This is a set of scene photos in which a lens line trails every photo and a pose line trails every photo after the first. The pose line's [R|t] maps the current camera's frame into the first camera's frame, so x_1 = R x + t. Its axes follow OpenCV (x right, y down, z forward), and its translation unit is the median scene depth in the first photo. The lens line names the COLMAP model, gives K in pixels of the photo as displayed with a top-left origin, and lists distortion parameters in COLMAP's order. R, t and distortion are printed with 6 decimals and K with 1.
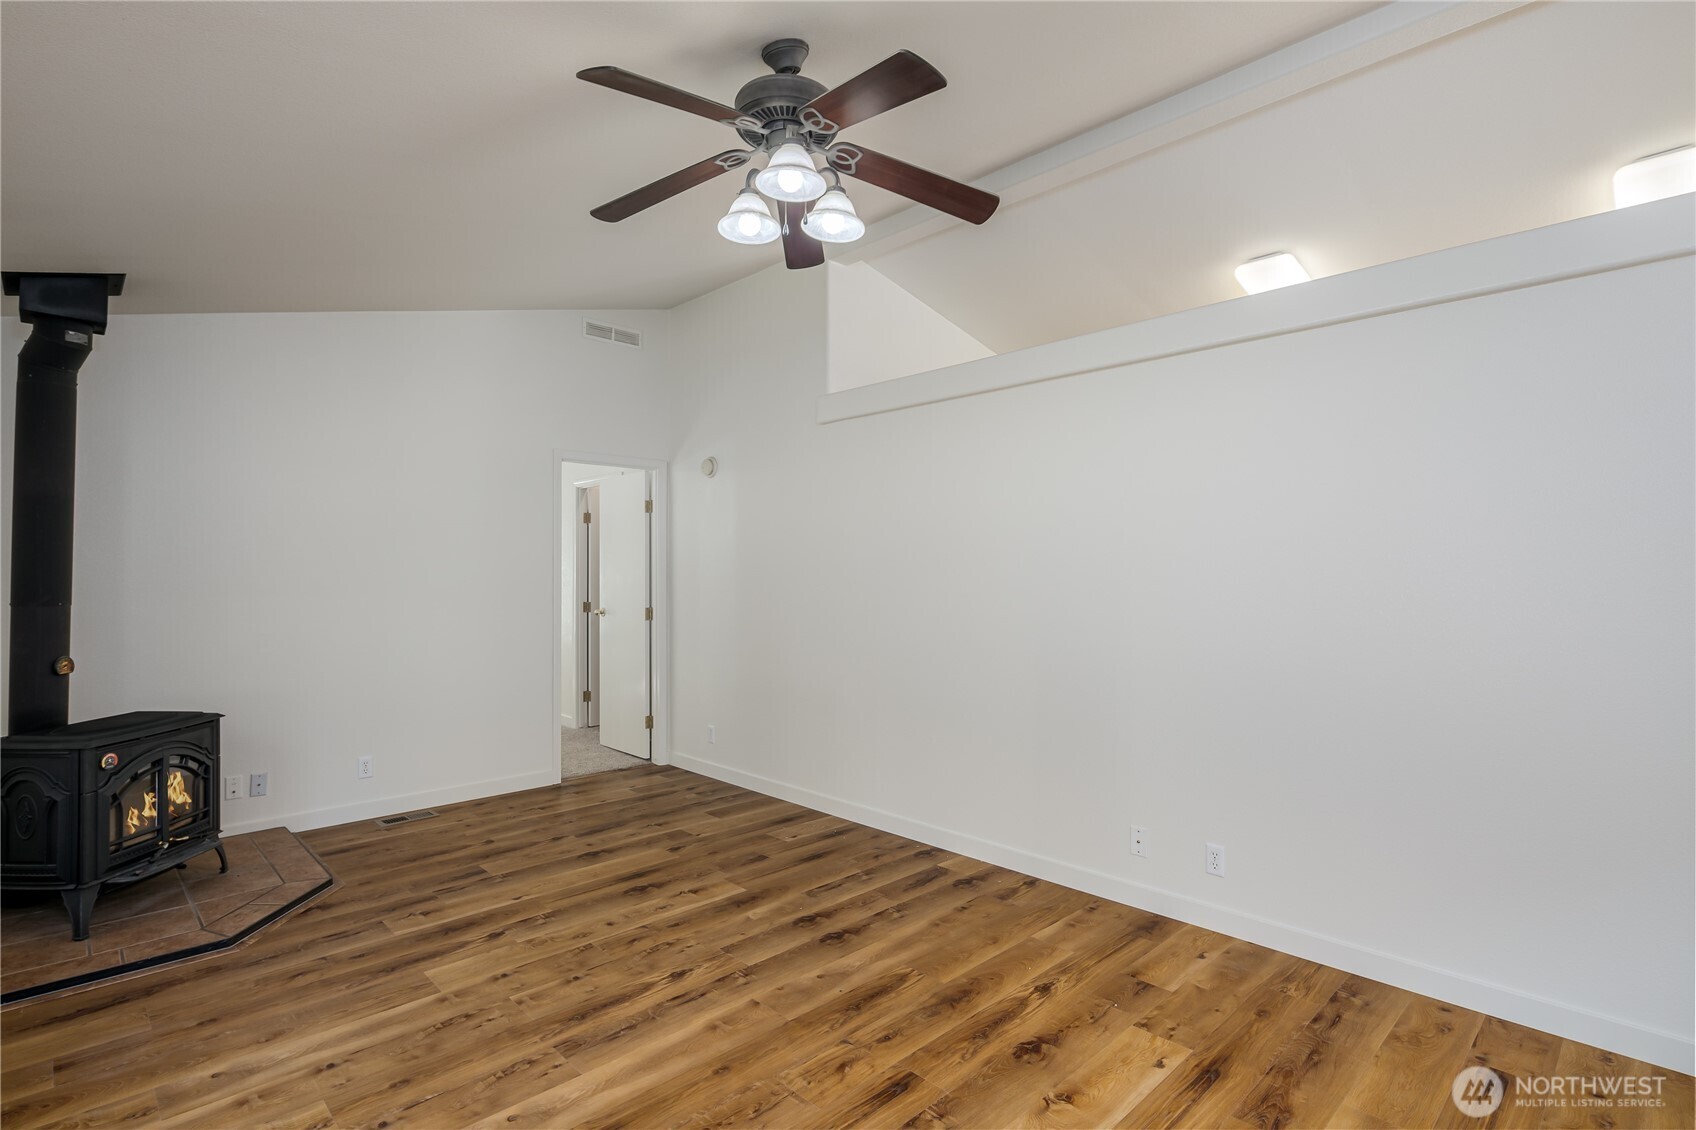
lens RADIAL K [[825.5, 0, 843.5], [0, 825.5, 552.5], [0, 0, 1]] dist [-0.001538, -0.004584]
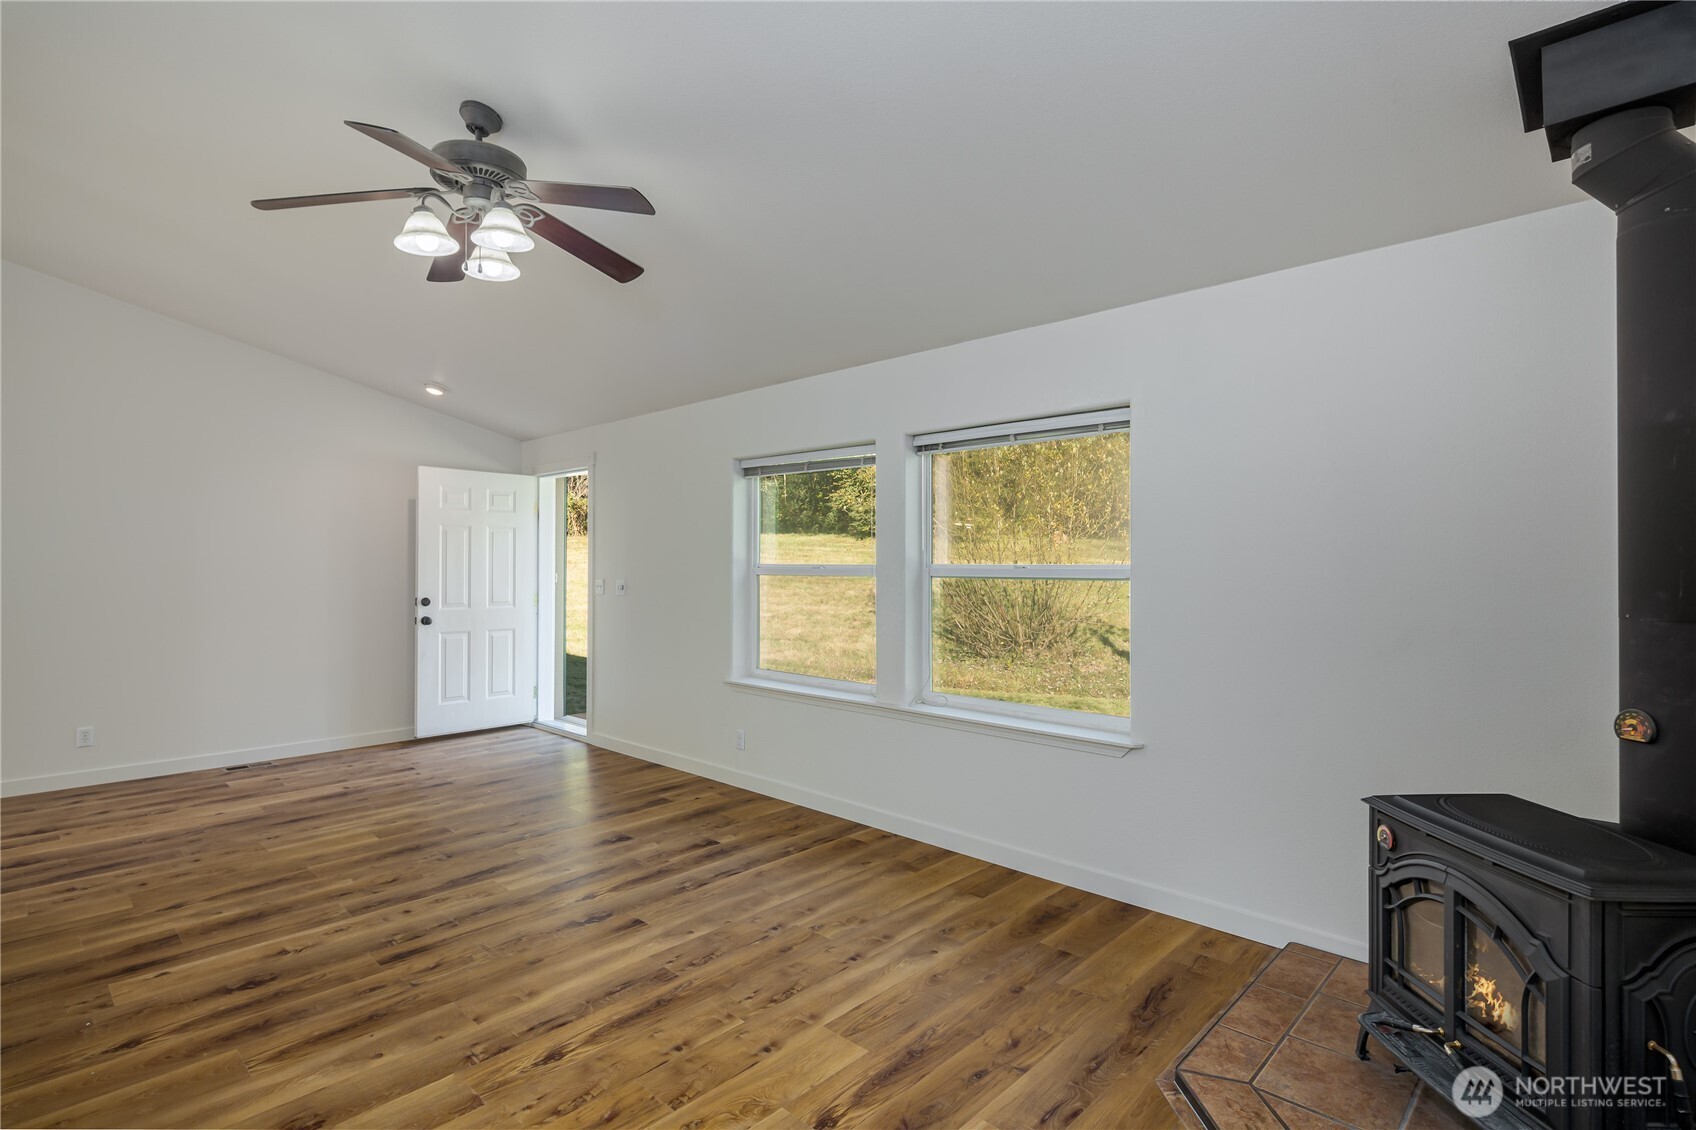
lens RADIAL K [[825.5, 0, 856.9], [0, 825.5, 554.4], [0, 0, 1]] dist [-0.001538, -0.004584]
pose [[-0.998601, -0.001882, -0.052844, -0.449842], [-0.000079, 0.999418, -0.034105, 0.042396], [0.052877, -0.034053, -0.998020, 1.820659]]
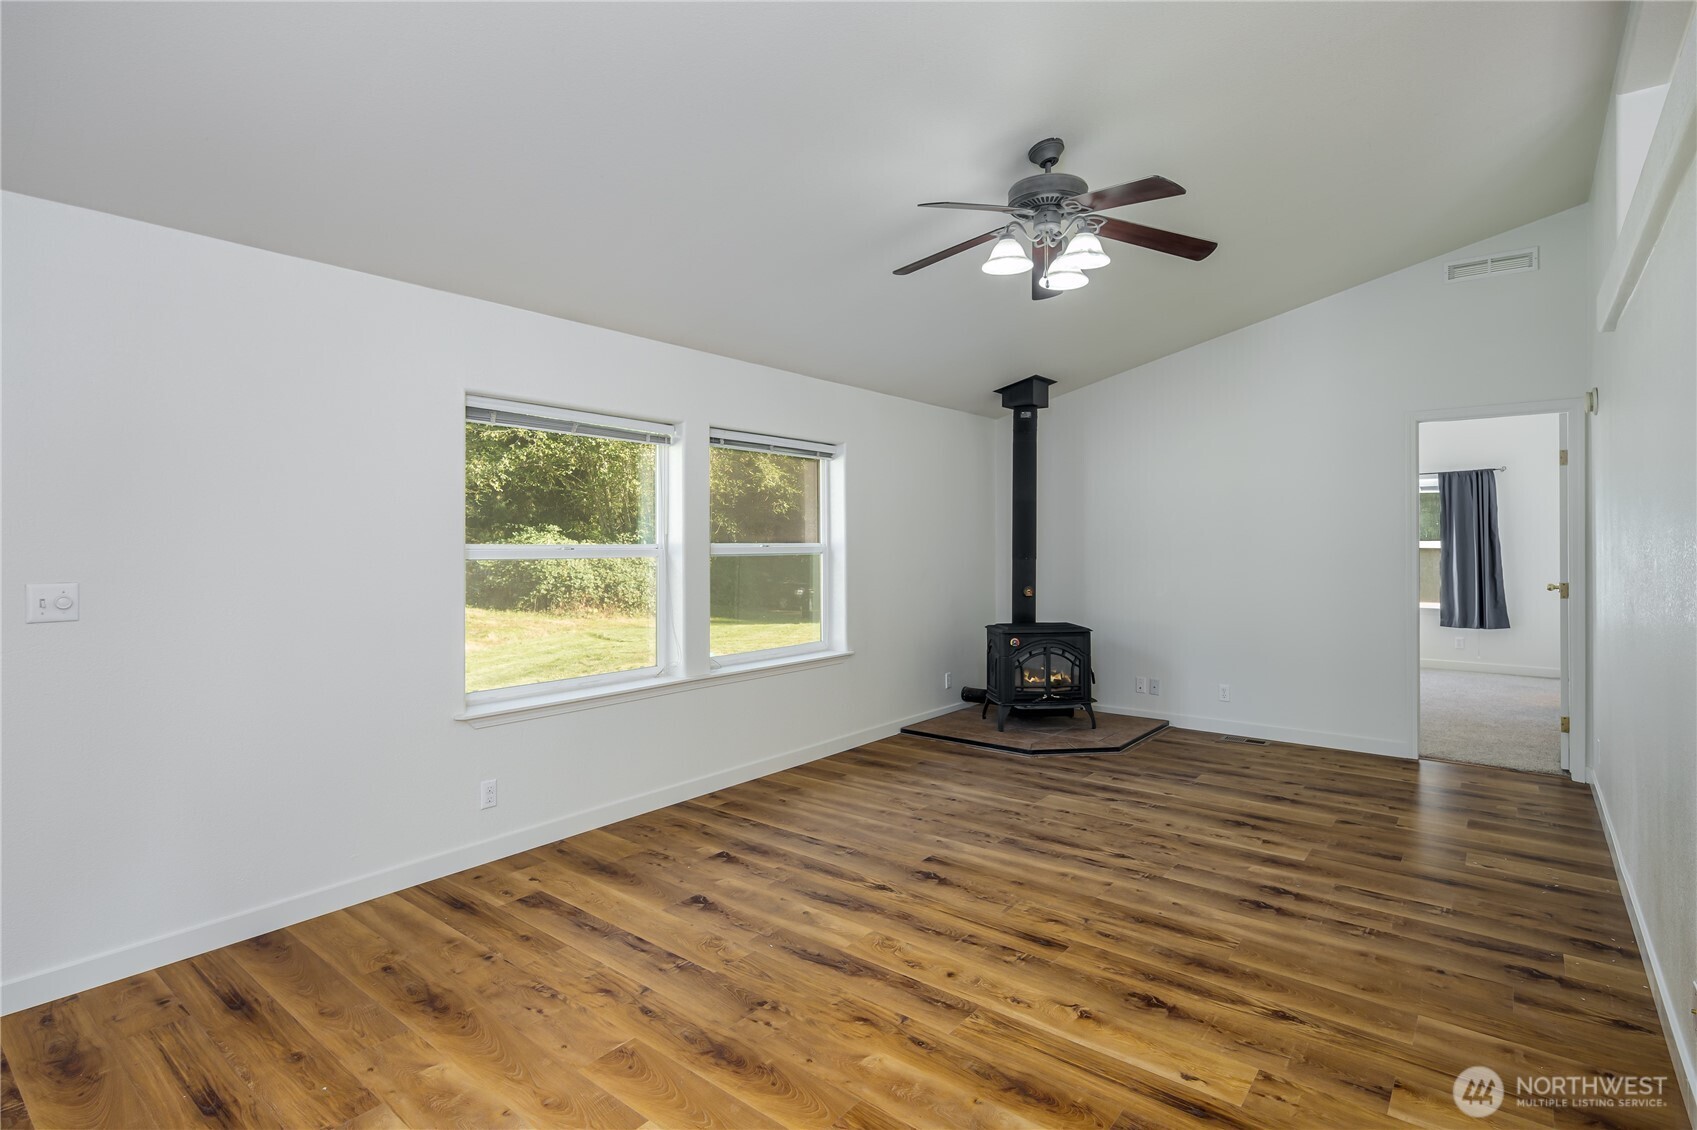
lens RADIAL K [[826.0, 0, 834.0], [0, 826.0, 548.7], [0, 0, 1]] dist [-0.001538, -0.004584]
pose [[0.115587, 0.009776, -0.993249, 1.006274], [0.028055, 0.999520, 0.013103, 0.003838], [0.992901, -0.029380, 0.115257, 0.414840]]
